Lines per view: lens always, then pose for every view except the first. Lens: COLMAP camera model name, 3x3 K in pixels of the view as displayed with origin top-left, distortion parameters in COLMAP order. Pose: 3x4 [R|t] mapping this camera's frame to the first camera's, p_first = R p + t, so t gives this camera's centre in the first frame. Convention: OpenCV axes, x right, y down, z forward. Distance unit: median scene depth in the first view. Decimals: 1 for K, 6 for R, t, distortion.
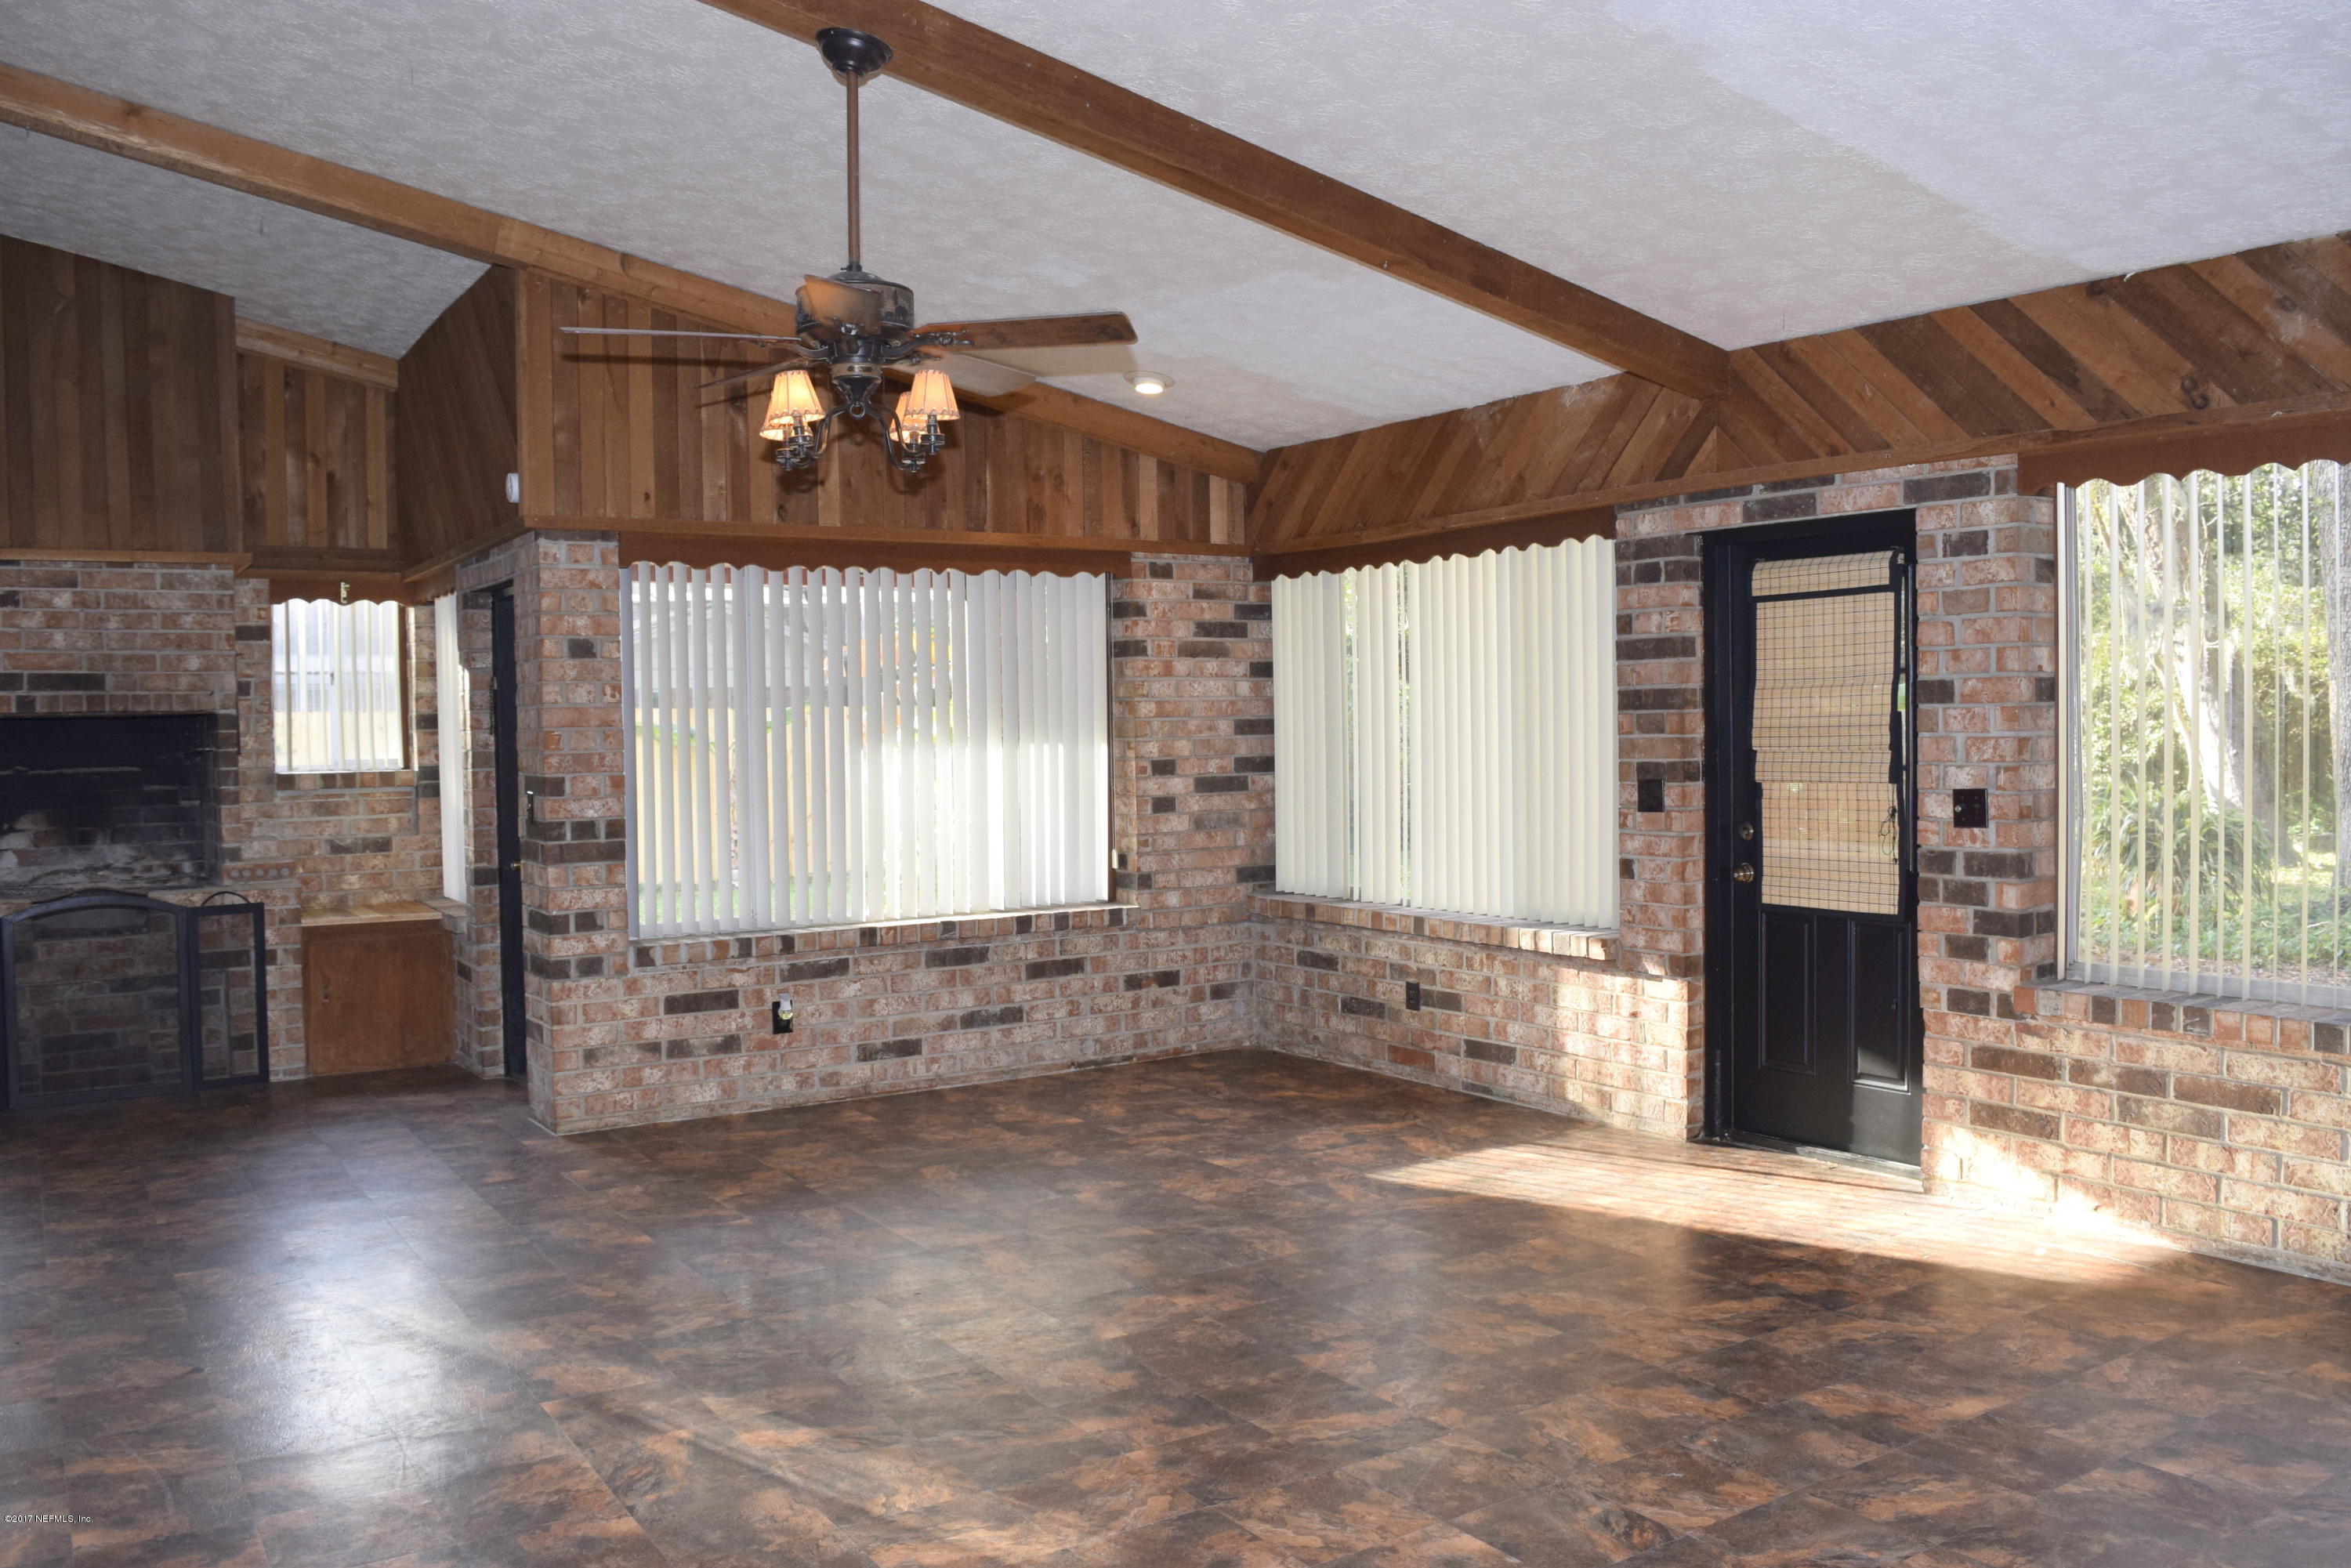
lens RADIAL K [[1831.2, 0, 1180.1], [0, 1831.2, 779.8], [0, 0, 1]] dist [-0.095391, 0.021015]
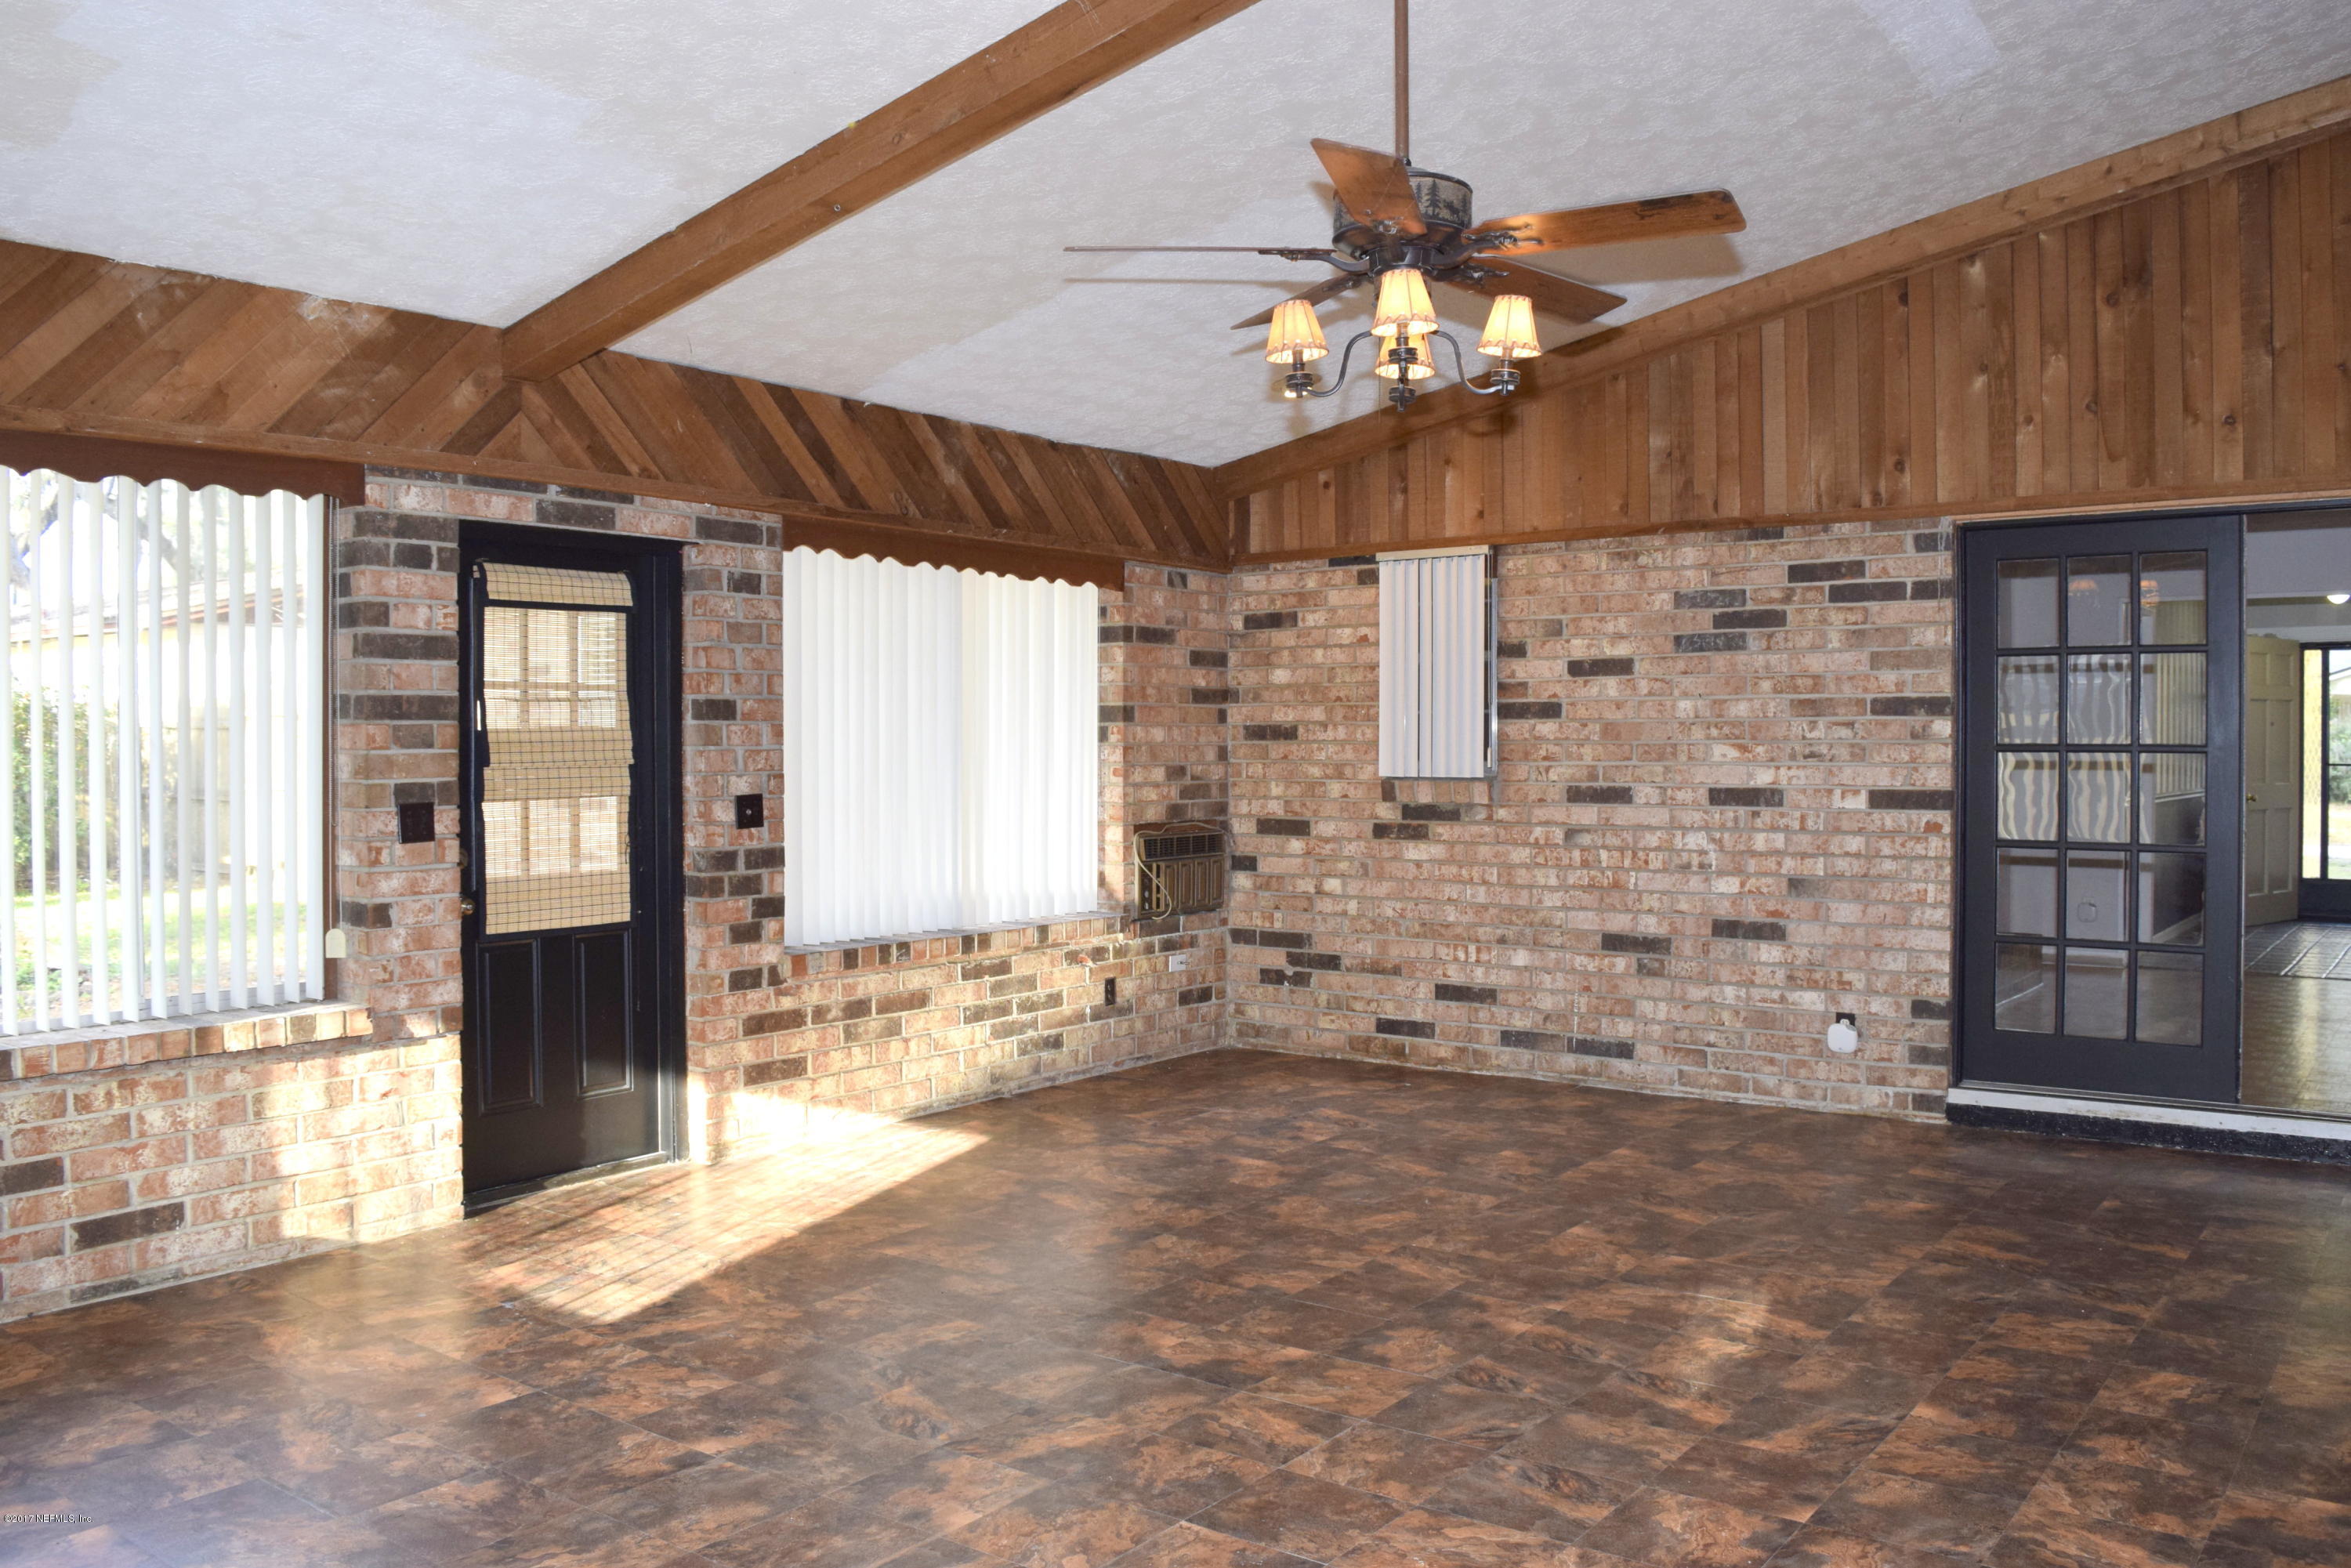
lens RADIAL K [[1831.2, 0, 1187.8], [0, 1831.2, 779.5], [0, 0, 1]] dist [-0.095391, 0.021015]
pose [[-0.331836, -0.000535, 0.943337, -0.752351], [0.041766, 0.999011, 0.015258, -0.010619], [-0.942412, 0.044463, -0.331485, 1.108784]]
